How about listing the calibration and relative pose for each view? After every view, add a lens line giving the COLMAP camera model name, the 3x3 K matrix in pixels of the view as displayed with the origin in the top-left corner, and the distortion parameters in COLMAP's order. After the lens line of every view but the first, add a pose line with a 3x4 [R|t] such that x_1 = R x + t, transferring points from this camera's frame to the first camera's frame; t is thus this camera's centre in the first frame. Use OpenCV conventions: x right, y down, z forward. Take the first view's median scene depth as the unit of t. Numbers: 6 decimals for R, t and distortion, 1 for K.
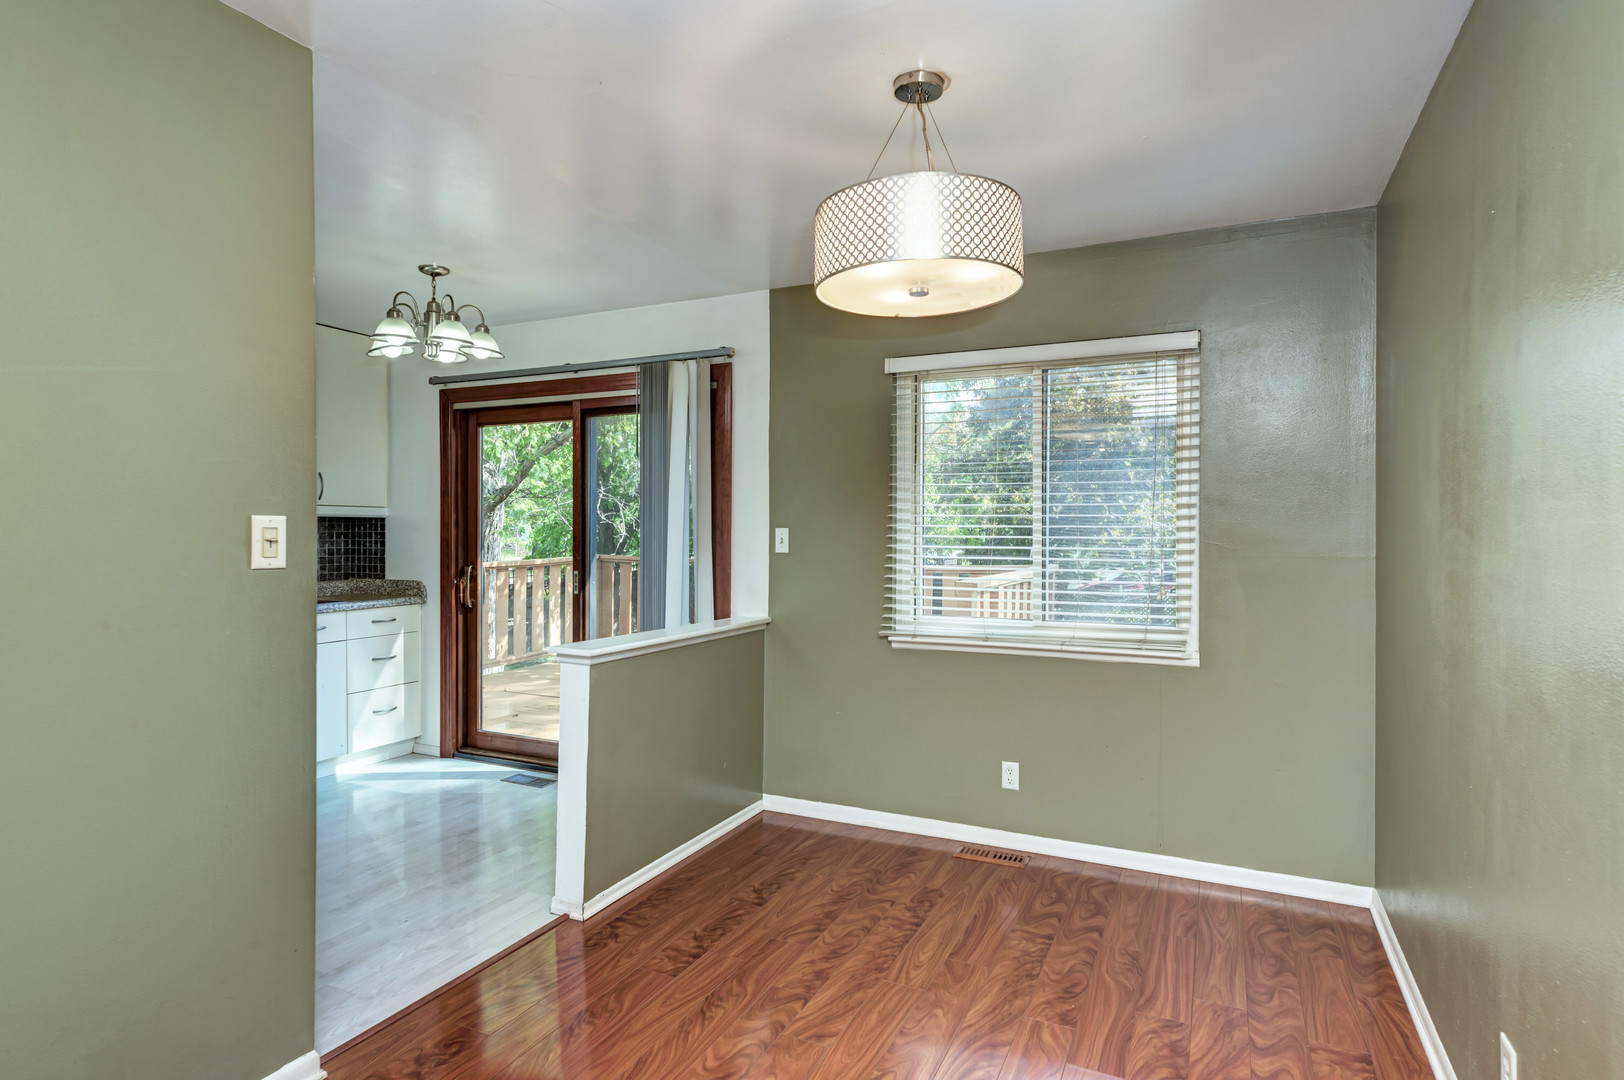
lens RADIAL K [[850.0, 0, 812.0], [0, 850.0, 540.0], [0, 0, 1]] dist [0.001043, 0.000314]
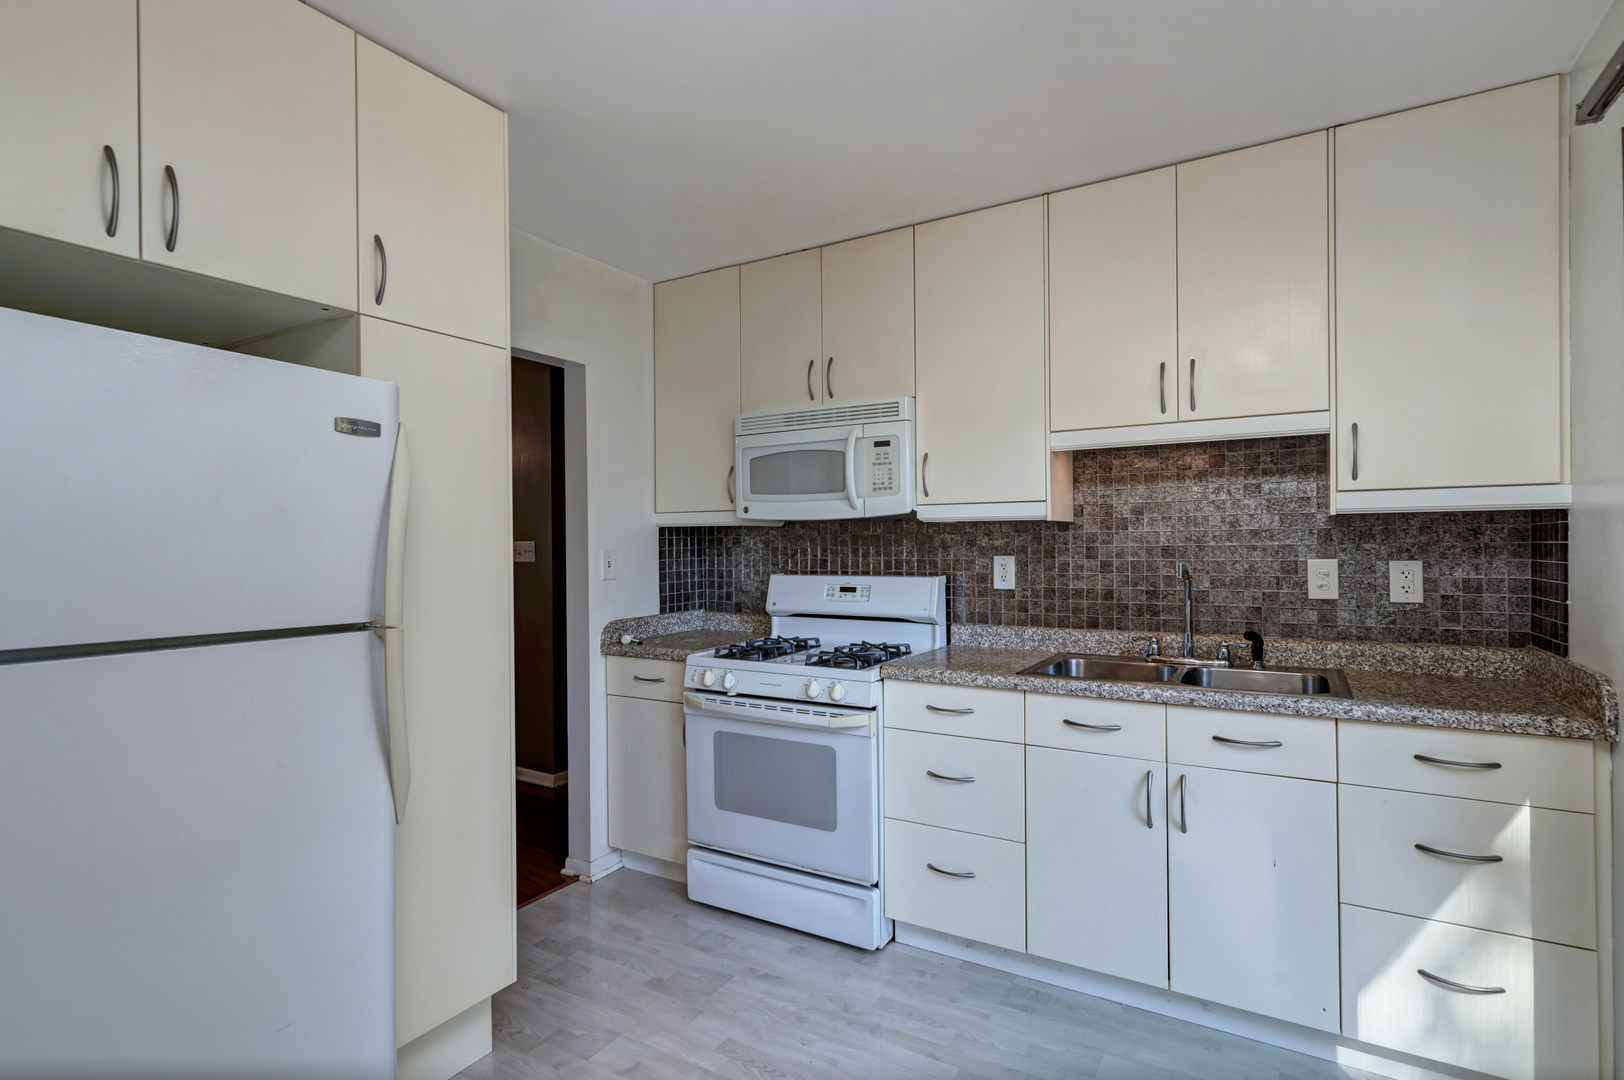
lens RADIAL K [[793.5, 0, 809.9], [0, 793.5, 542.8], [0, 0, 1]] dist [0.004075, 0.000397]
pose [[-0.090296, -0.001446, -0.995914, -0.113350], [-0.001909, 0.999997, -0.001279, -0.010791], [0.995913, 0.001785, -0.090298, 0.860956]]
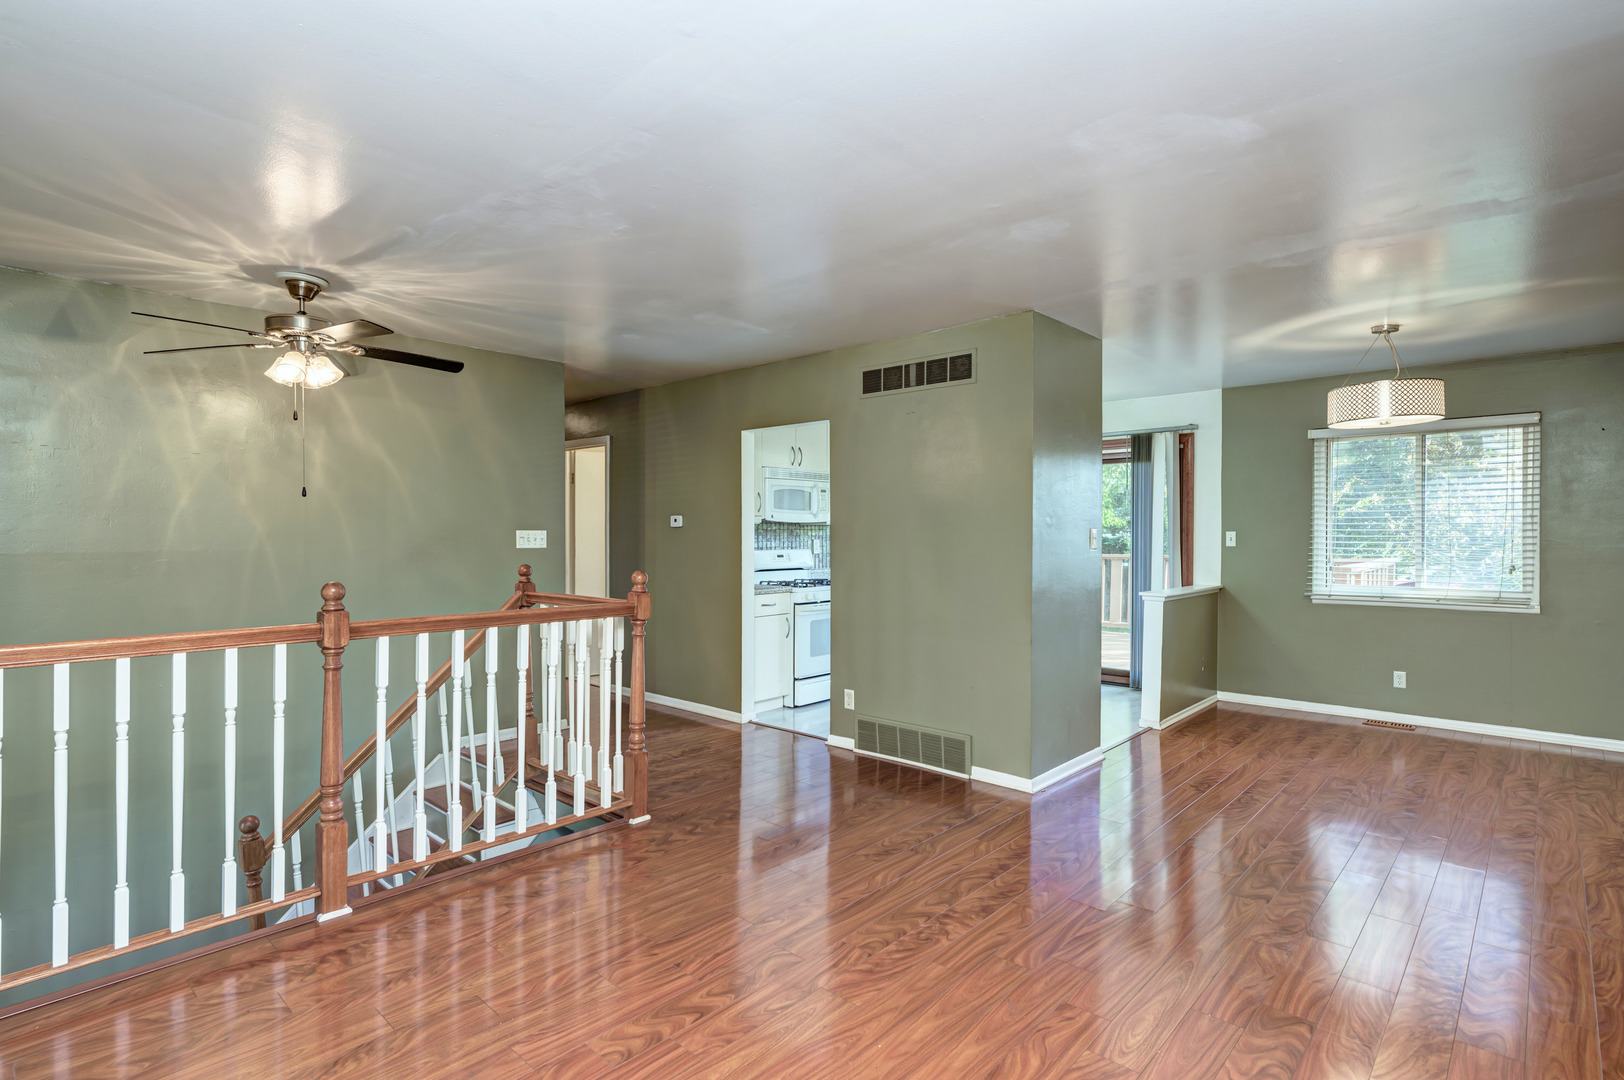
lens RADIAL K [[804.2, 0, 810.1], [0, 804.2, 543.2], [0, 0, 1]] dist [0.005093, -0.000499]
pose [[0.956915, 0.000293, -0.290369, -0.366427], [0.000351, 0.999998, 0.002166, 0.004899], [0.290369, -0.002175, 0.956912, -0.751207]]
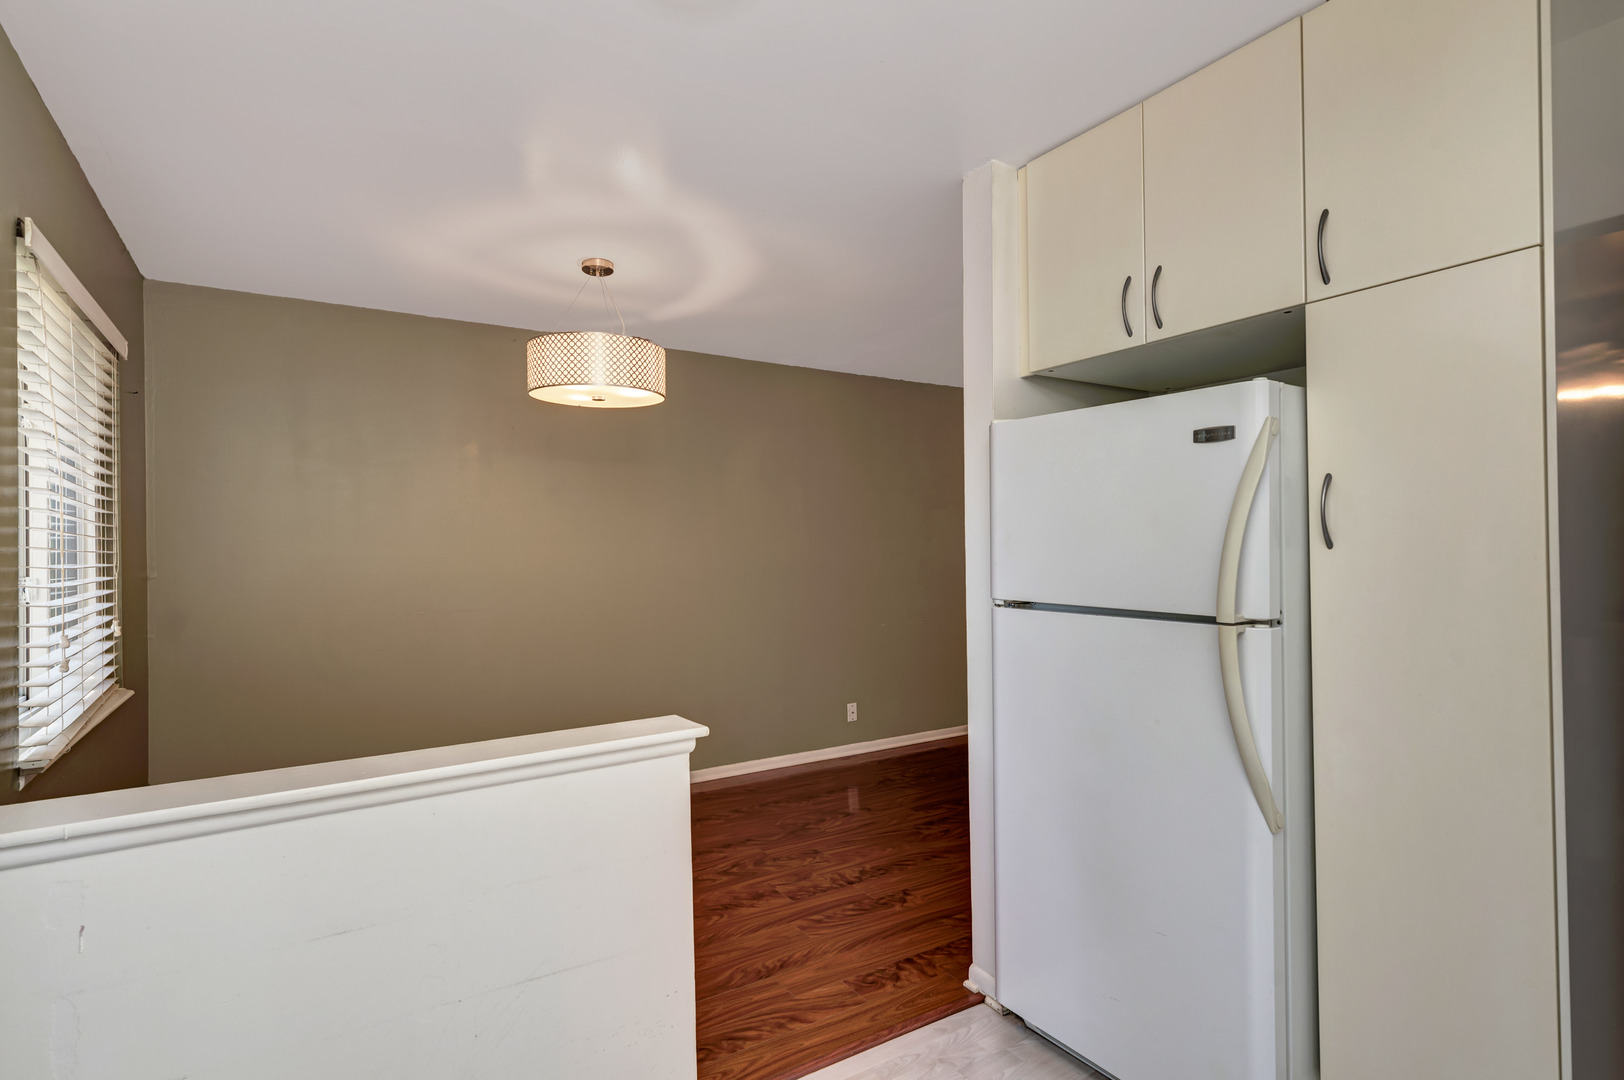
lens RADIAL K [[834.7, 0, 806.5], [0, 834.7, 540.6], [0, 0, 1]] dist [0.184201, -0.000119]
pose [[-0.854007, 0.011614, 0.520132, -0.537235], [0.014776, 0.999889, 0.001935, -0.014614], [-0.520052, 0.009338, -0.854084, 1.119578]]
